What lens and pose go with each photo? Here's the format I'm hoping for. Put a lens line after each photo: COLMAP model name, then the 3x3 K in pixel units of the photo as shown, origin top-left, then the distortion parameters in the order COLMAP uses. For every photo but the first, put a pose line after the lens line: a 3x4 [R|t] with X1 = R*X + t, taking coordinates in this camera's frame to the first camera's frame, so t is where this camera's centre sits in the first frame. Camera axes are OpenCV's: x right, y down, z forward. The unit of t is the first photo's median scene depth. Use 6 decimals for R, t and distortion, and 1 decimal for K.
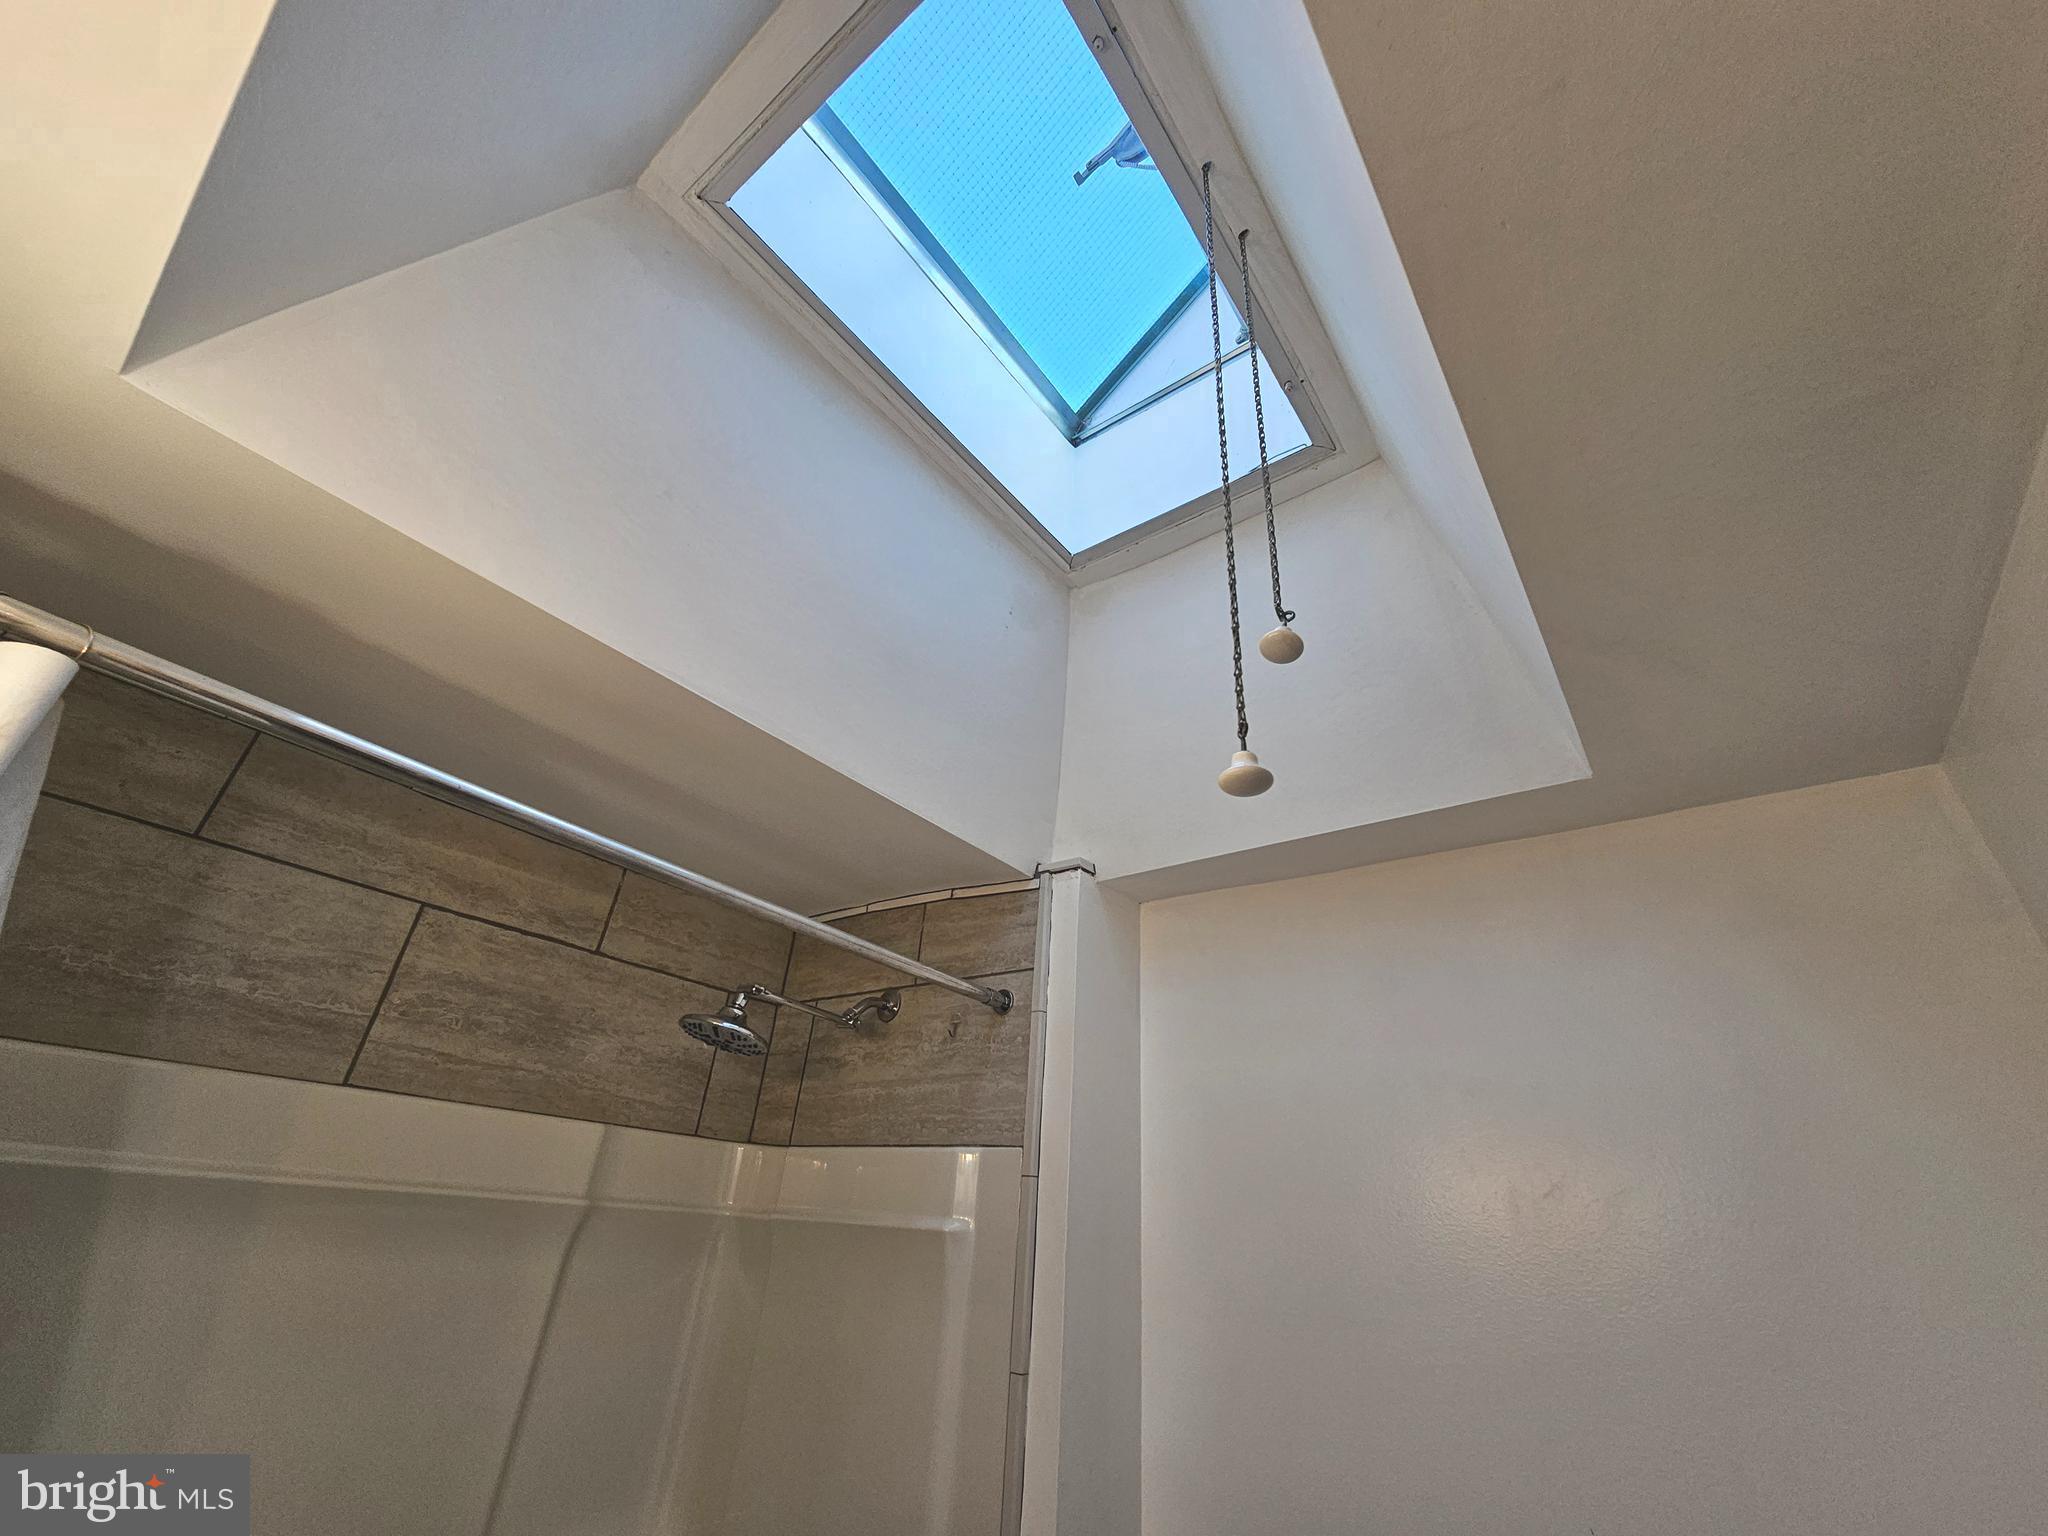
lens RADIAL K [[858.0, 0, 1024.0], [0, 858.0, 768.0], [0, 0, 1]] dist [0.000619, 0.000290]
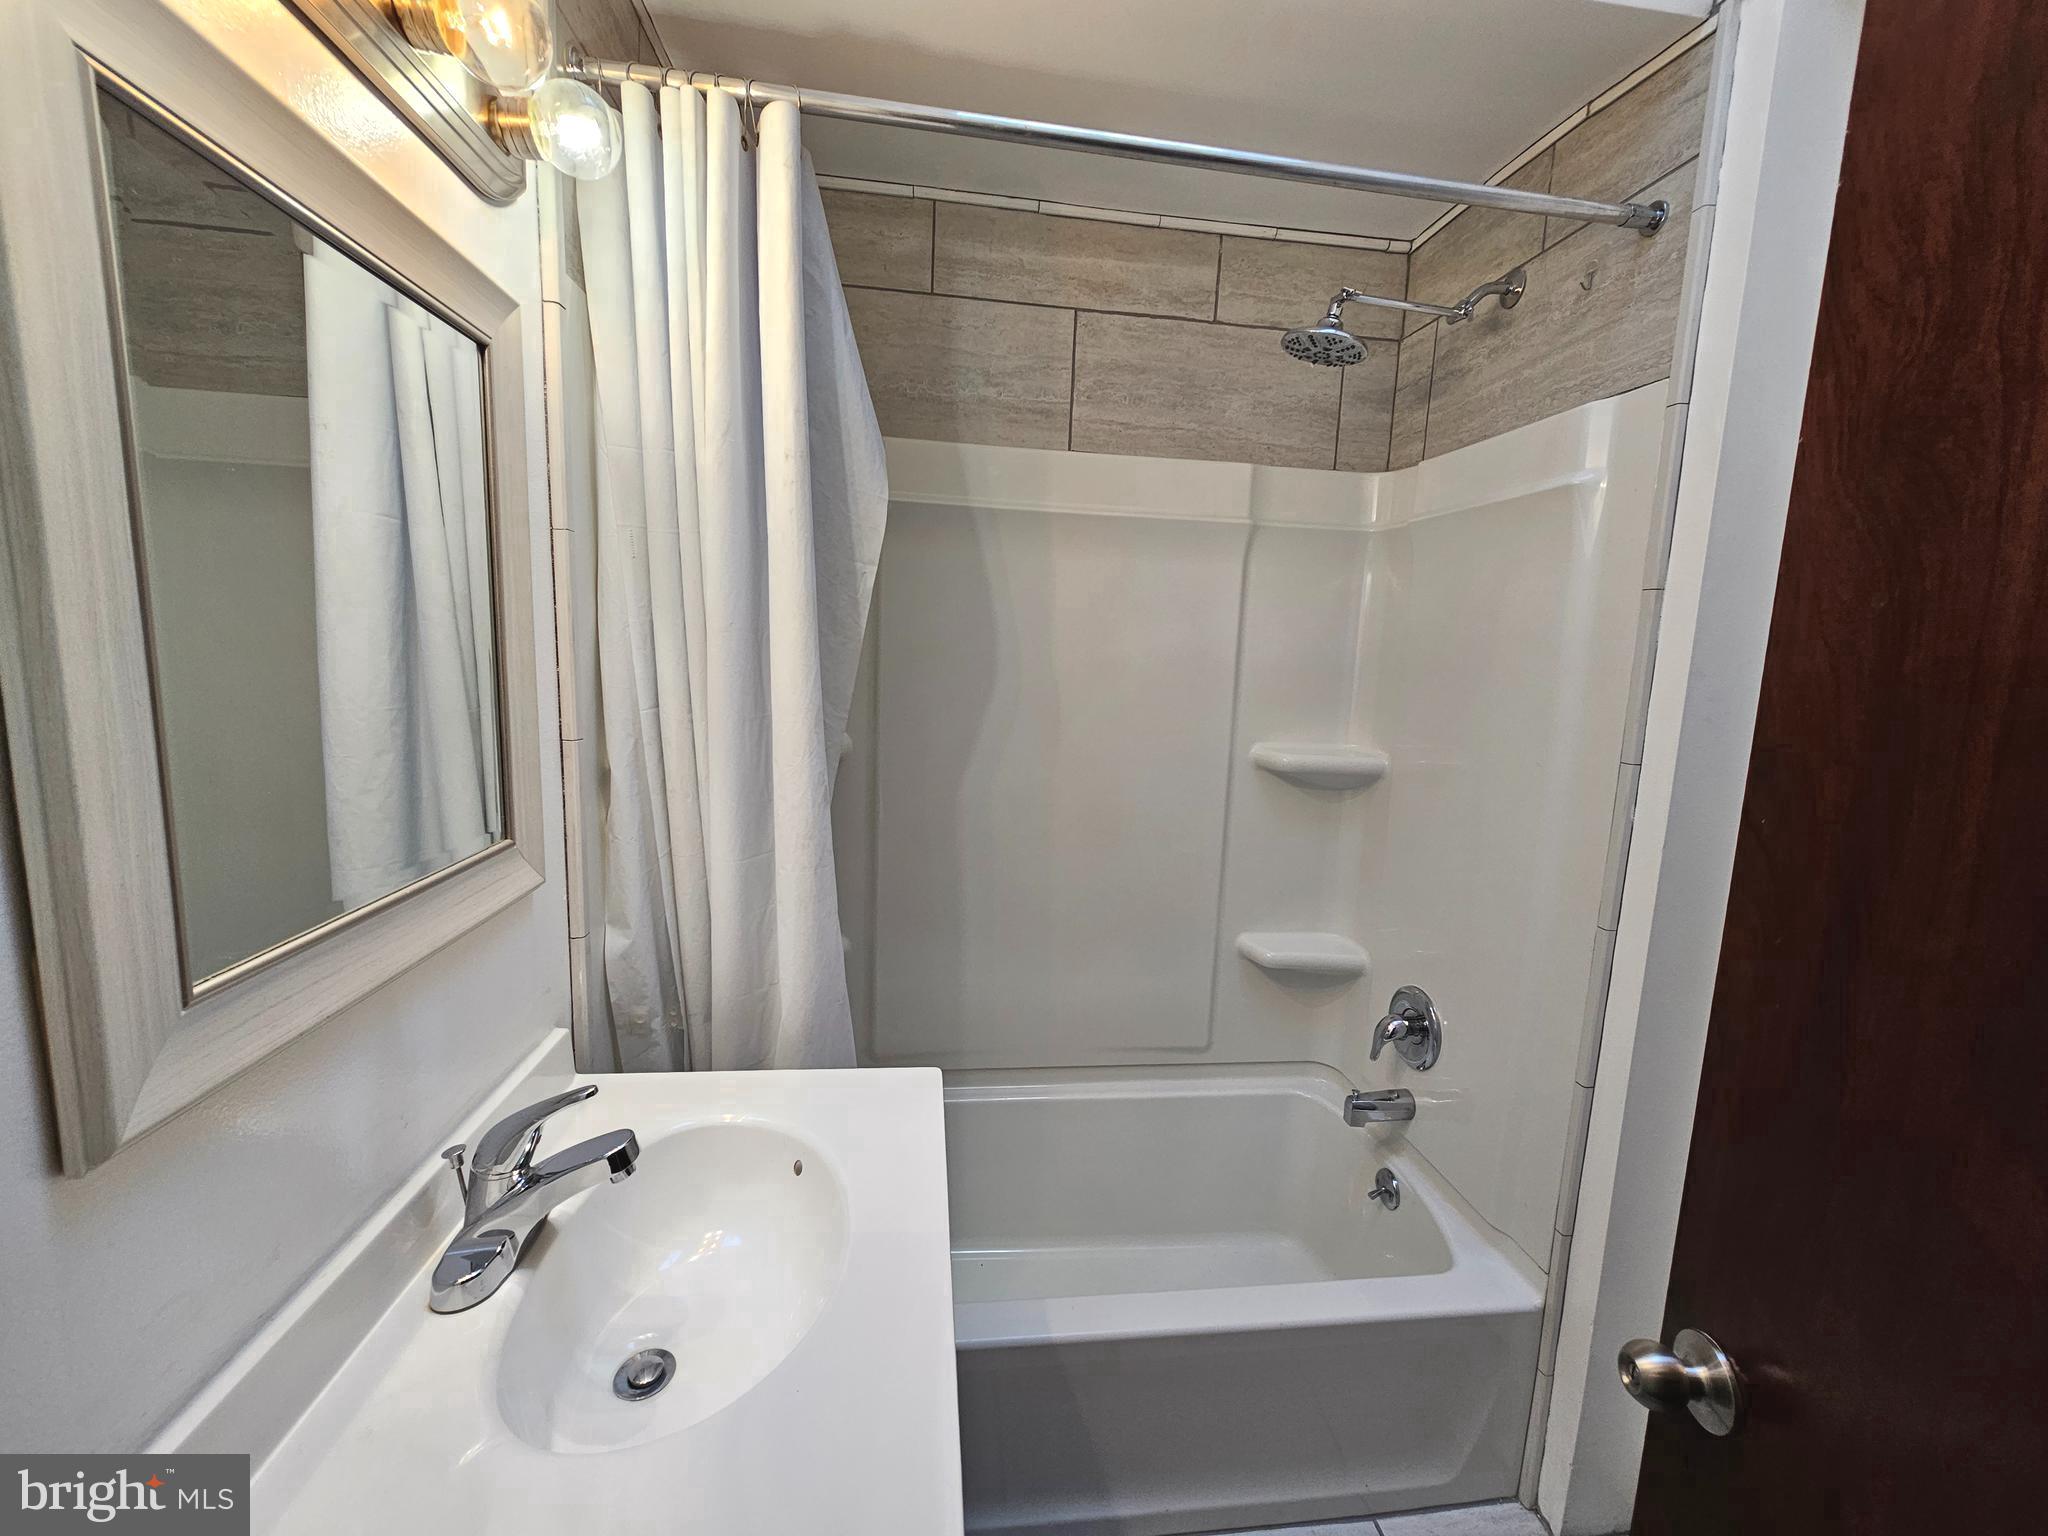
lens RADIAL K [[819.8, 0, 1024.0], [0, 819.8, 768.0], [0, 0, 1]] dist [-0.000973, 0.000480]
pose [[0.709746, 0.061825, -0.701740, 0.129908], [0.353849, 0.830070, 0.431017, 0.155922], [0.609140, -0.554222, 0.567262, -0.105683]]
